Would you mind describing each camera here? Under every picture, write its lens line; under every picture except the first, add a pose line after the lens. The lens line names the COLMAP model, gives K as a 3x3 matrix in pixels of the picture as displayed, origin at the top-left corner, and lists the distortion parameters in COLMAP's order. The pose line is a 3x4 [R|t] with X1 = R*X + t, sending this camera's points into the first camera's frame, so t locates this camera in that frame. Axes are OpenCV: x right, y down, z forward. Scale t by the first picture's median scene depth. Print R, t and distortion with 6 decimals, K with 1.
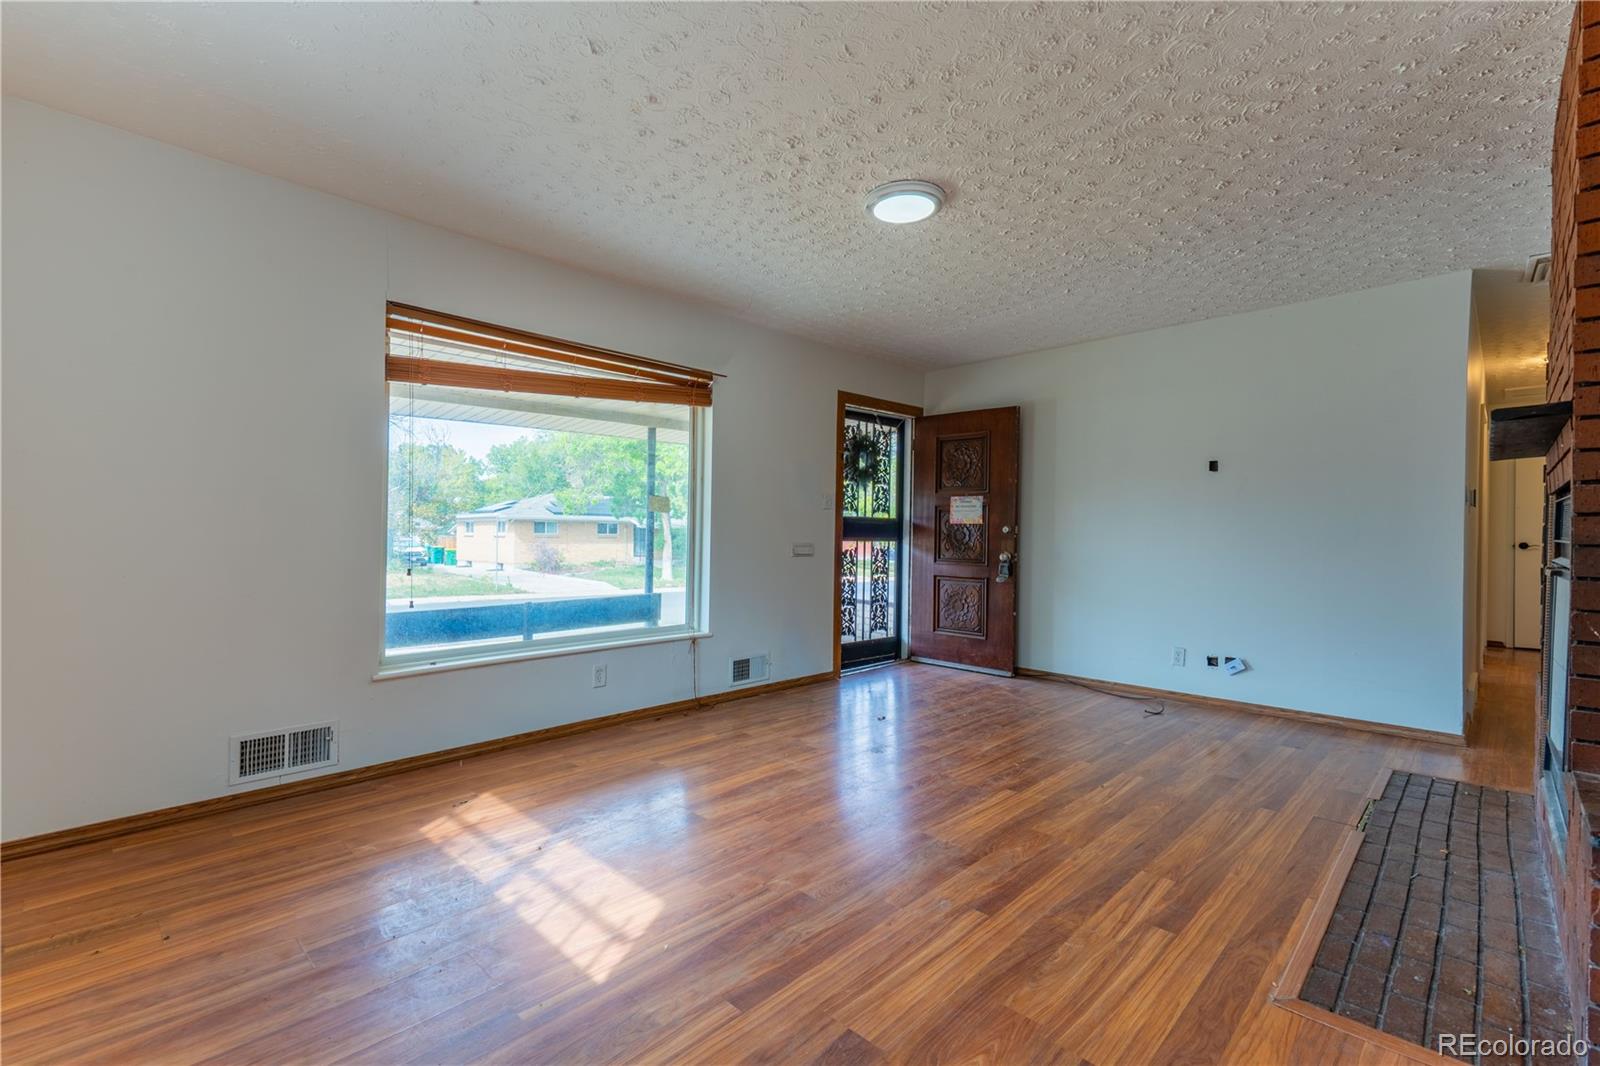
lens RADIAL K [[701.2, 0, 800.0], [0, 701.2, 533.0], [0, 0, 1]] dist [0.038731, -0.012765]
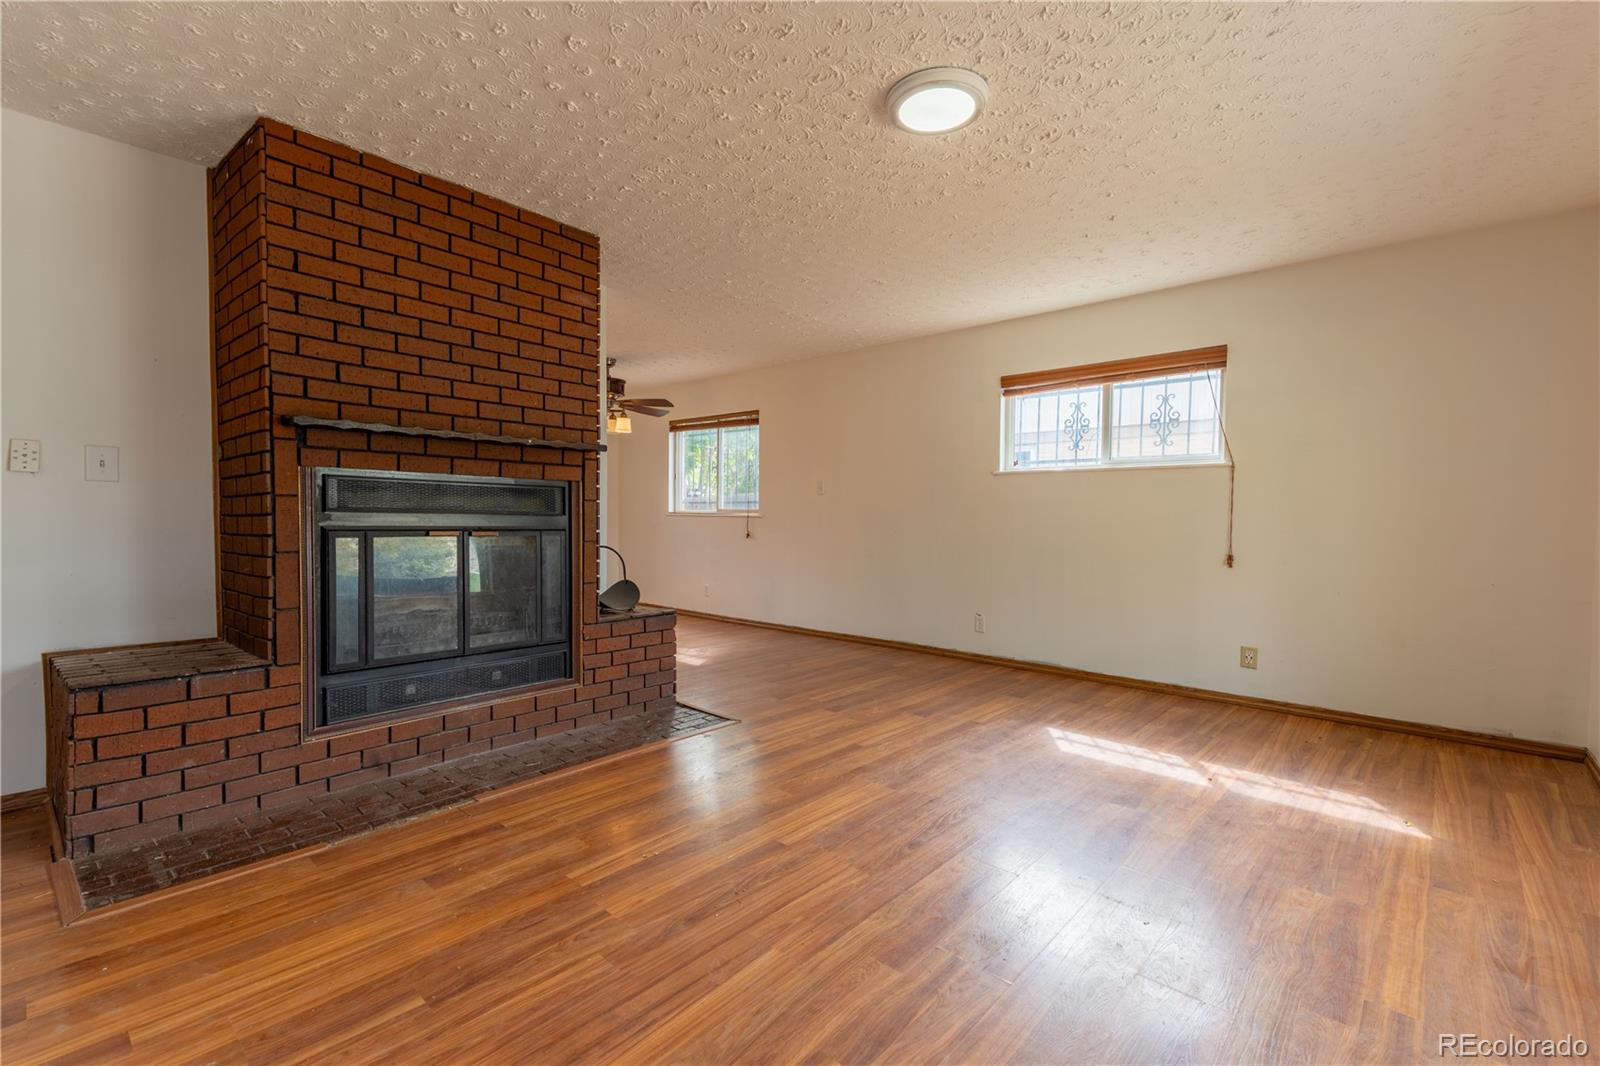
lens RADIAL K [[701.2, 0, 800.0], [0, 701.2, 533.0], [0, 0, 1]] dist [0.038731, -0.012765]
pose [[-0.999107, -0.013844, -0.039931, 0.411685], [-0.014760, 0.999633, 0.022722, 0.009894], [0.039602, 0.023291, -0.998944, 2.300685]]
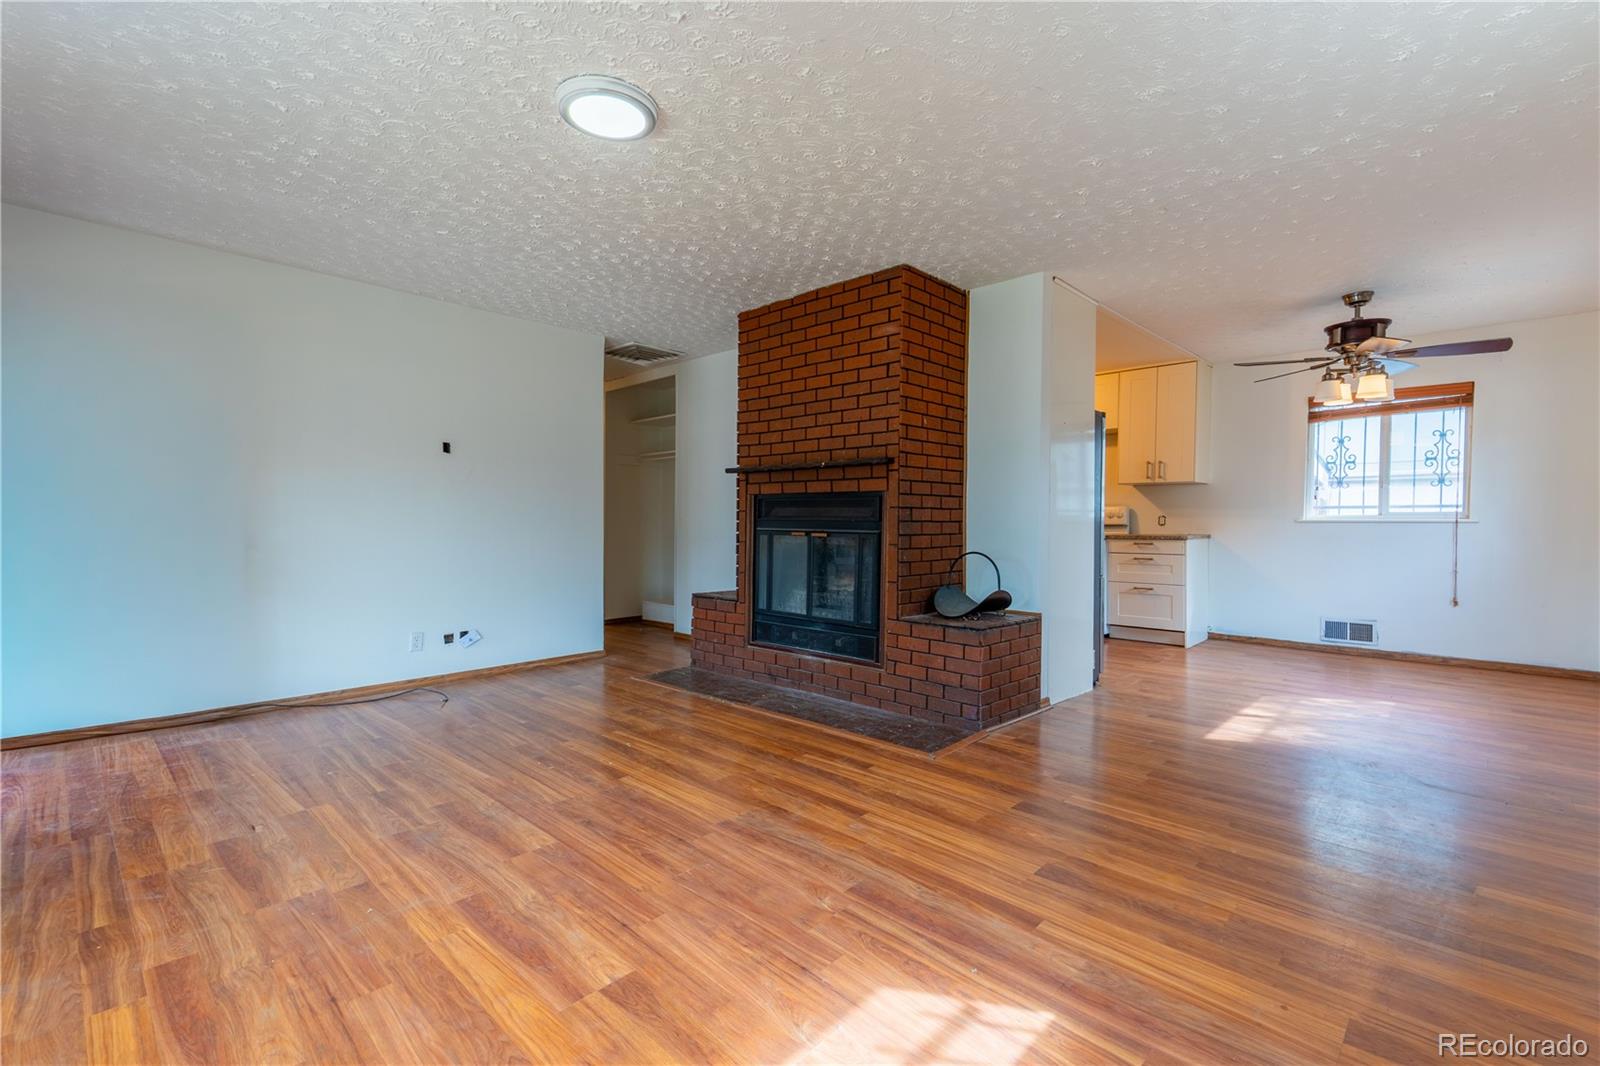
lens RADIAL K [[701.2, 0, 800.0], [0, 701.2, 533.0], [0, 0, 1]] dist [0.038731, -0.012765]
pose [[-0.012373, -0.025293, 0.999604, -0.875354], [-0.004261, 0.999672, 0.025242, 0.000503], [-0.999914, -0.003947, -0.012476, 1.001788]]
